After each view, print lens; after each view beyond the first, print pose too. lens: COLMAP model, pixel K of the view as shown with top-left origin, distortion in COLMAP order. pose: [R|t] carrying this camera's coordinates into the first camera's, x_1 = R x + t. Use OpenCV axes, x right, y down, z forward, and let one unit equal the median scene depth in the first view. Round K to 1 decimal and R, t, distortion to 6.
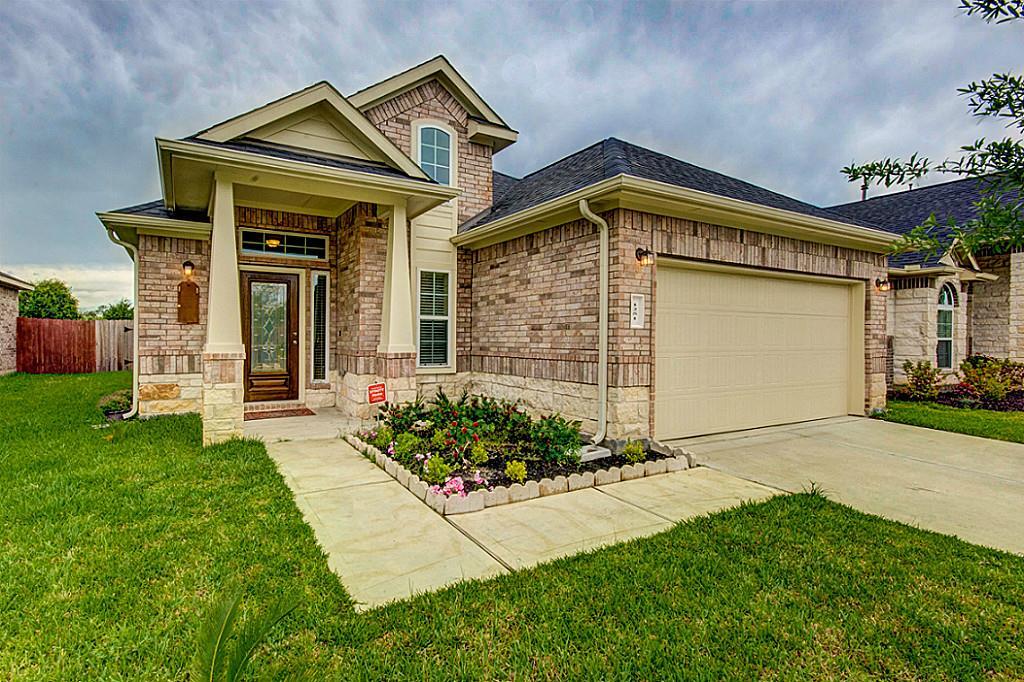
lens RADIAL K [[620.2, 0, 511.4], [0, 620.2, 337.9], [0, 0, 1]] dist [0.000446, 0.001224]
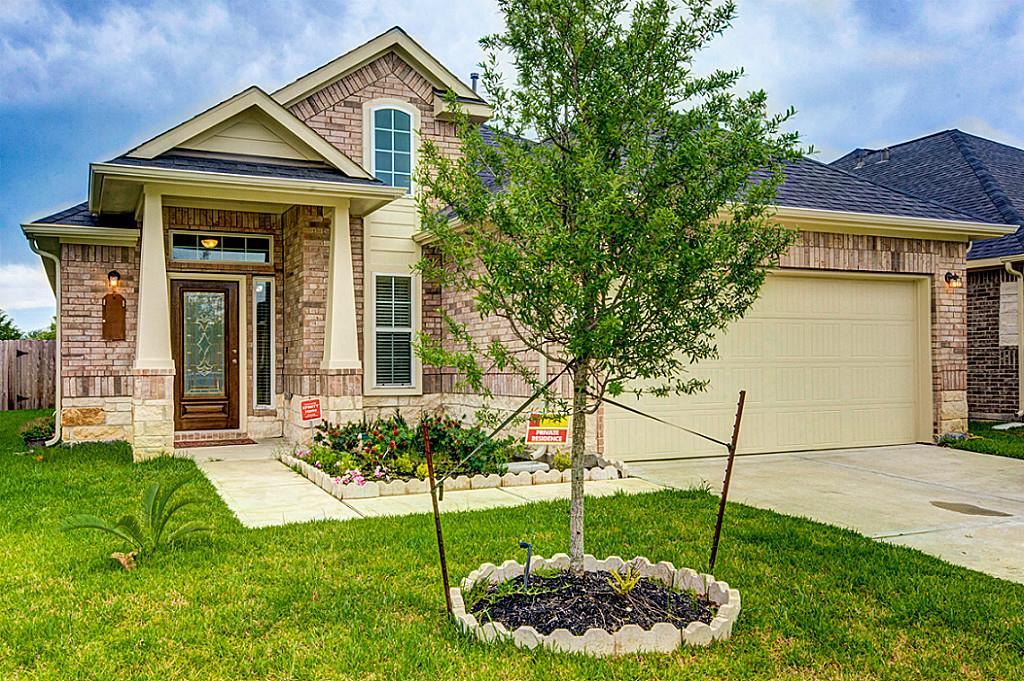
lens RADIAL K [[901.2, 0, 512.0], [0, 901.2, 340.5], [0, 0, 1]] dist [0.004880, -0.011748]
pose [[0.998447, -0.015188, -0.053597, 0.116018], [0.014134, 0.999700, -0.020001, 0.010379], [0.053885, 0.019212, 0.998362, -0.254854]]
